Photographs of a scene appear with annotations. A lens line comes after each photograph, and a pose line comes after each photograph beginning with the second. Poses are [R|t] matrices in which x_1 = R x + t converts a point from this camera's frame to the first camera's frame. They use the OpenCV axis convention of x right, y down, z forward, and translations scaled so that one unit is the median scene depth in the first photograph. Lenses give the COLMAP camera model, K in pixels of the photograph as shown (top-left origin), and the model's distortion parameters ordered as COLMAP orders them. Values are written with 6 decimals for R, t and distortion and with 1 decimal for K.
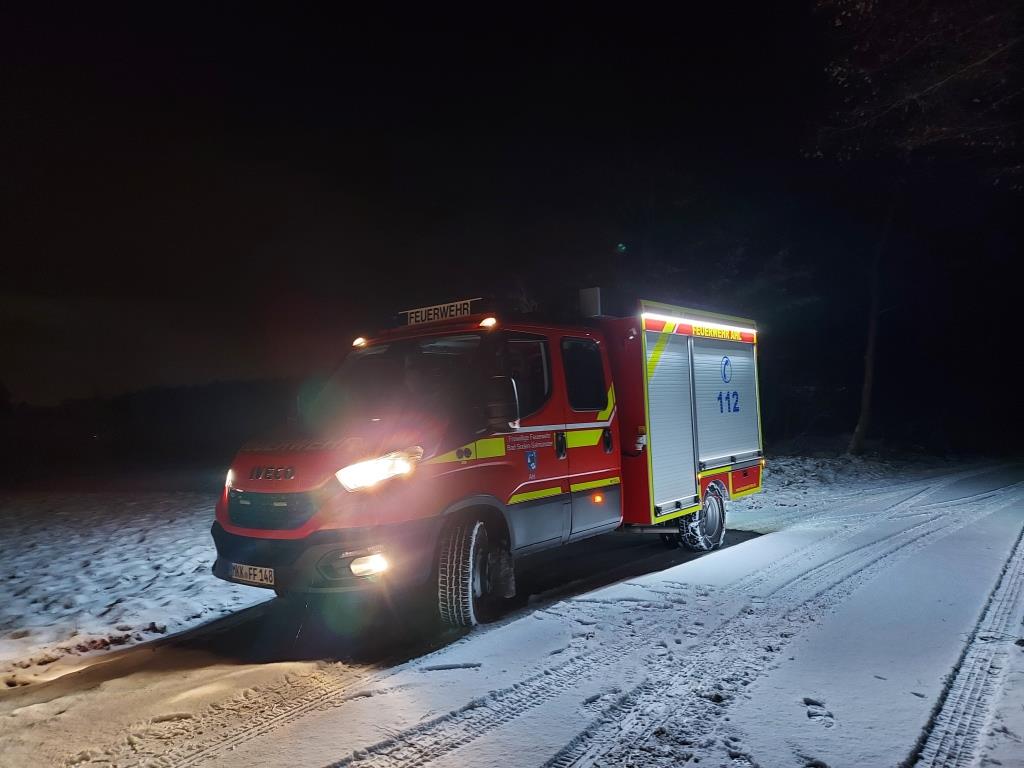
lens RADIAL K [[742.9, 0, 512.0], [0, 742.9, 384.0], [0, 0, 1]] dist [0.075101, -0.089398]
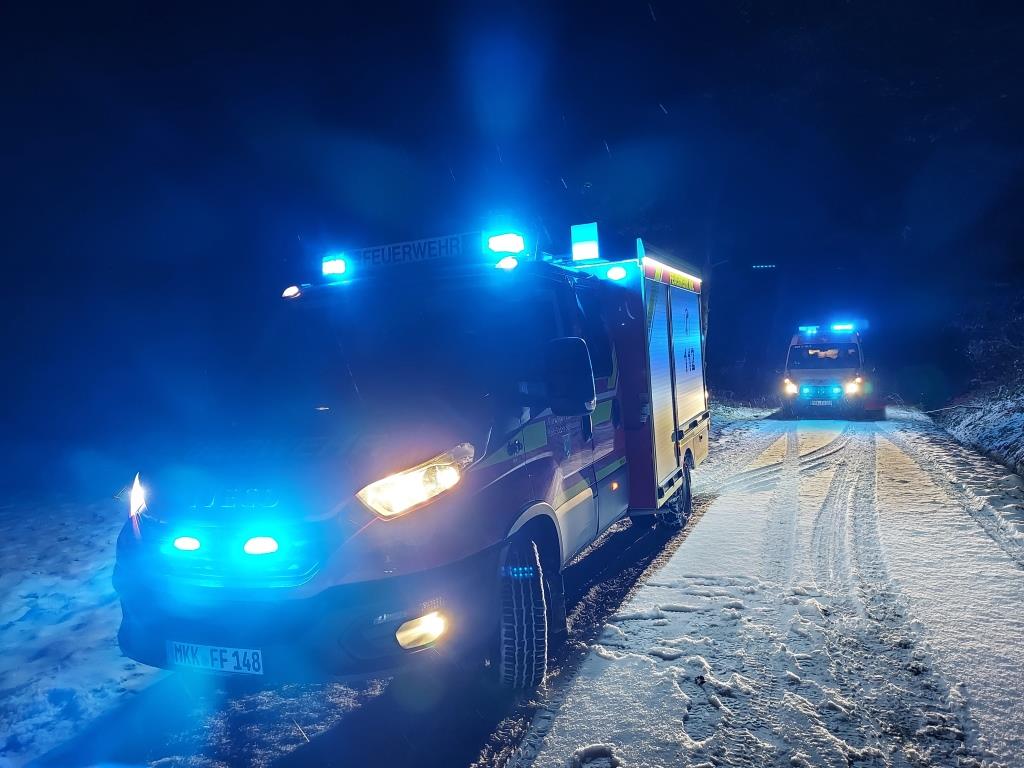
lens RADIAL K [[744.5, 0, 512.0], [0, 744.5, 384.0], [0, 0, 1]] dist [0.046492, -0.030032]
pose [[0.964237, -0.034476, 0.262791, -0.209338], [0.018203, 0.997777, 0.064111, -0.010871], [-0.264417, -0.057035, 0.962721, 0.266267]]
